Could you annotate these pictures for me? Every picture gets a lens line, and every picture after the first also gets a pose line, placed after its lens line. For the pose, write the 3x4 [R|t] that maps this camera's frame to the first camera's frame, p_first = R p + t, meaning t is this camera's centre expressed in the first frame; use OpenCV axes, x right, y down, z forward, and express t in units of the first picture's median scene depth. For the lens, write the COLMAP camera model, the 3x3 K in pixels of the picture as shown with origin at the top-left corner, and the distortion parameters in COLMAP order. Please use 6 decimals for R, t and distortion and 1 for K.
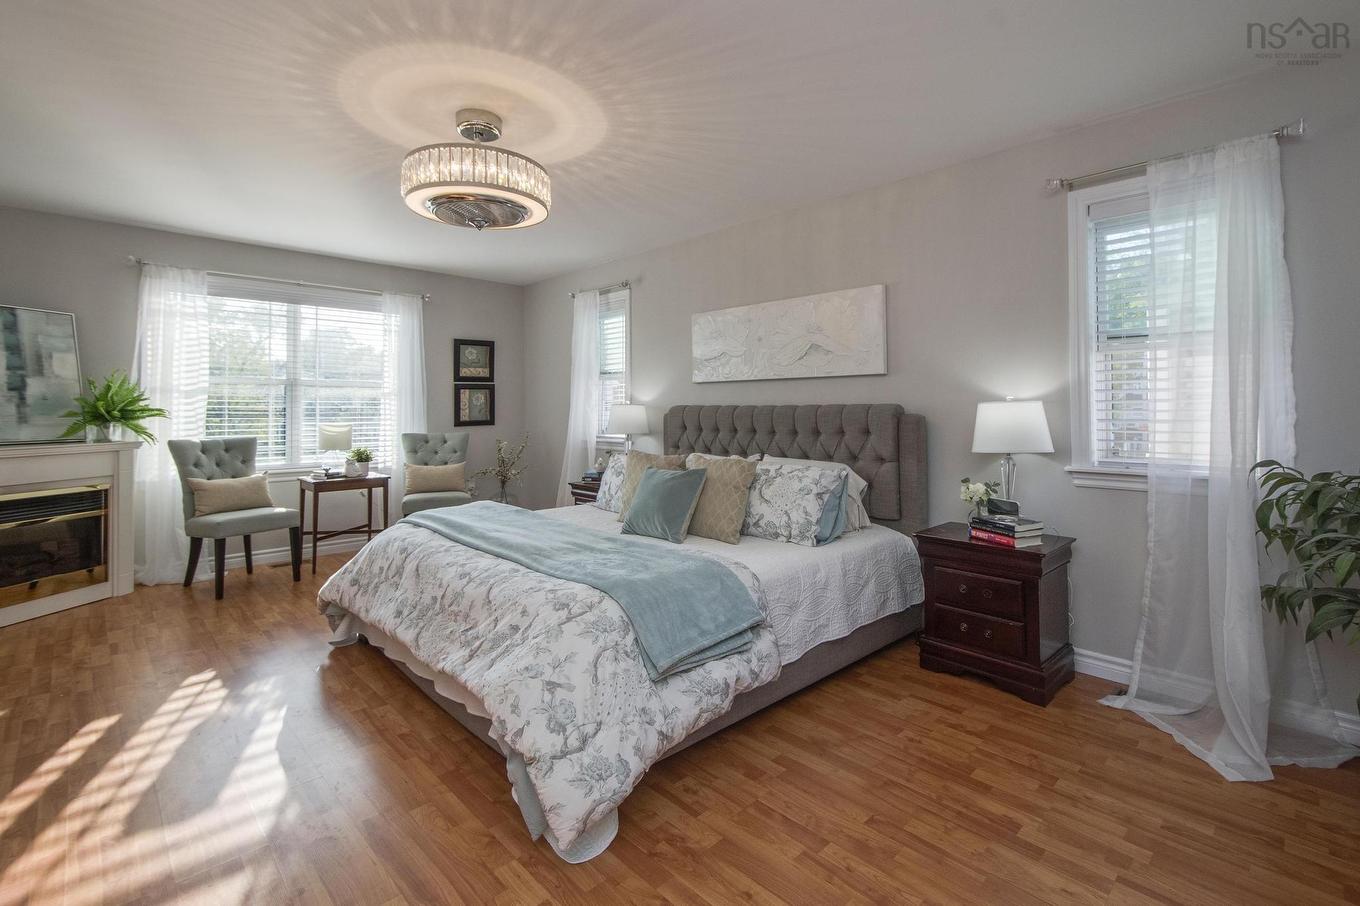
lens RADIAL K [[604.5, 0, 694.0], [0, 604.5, 407.8], [0, 0, 1]] dist [0.014706, -0.000511]
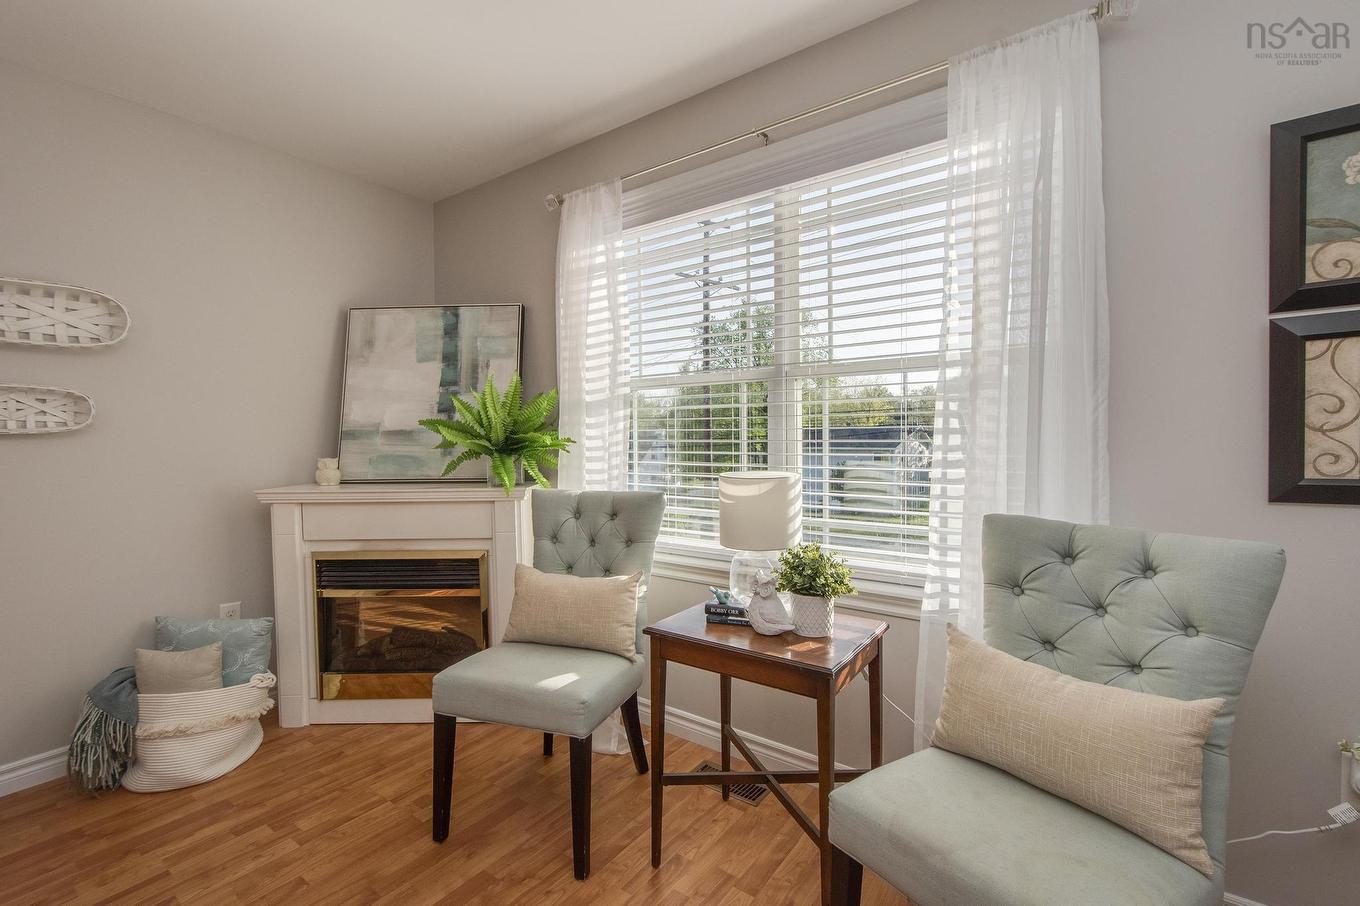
lens RADIAL K [[604.5, 0, 672.3], [0, 604.5, 452.8], [0, 0, 1]] dist [0.014706, -0.000511]
pose [[0.147851, 0.024887, -0.988696, -0.226047], [0.009459, 0.999602, 0.026576, 0.003602], [0.988964, -0.013282, 0.147557, 0.859249]]
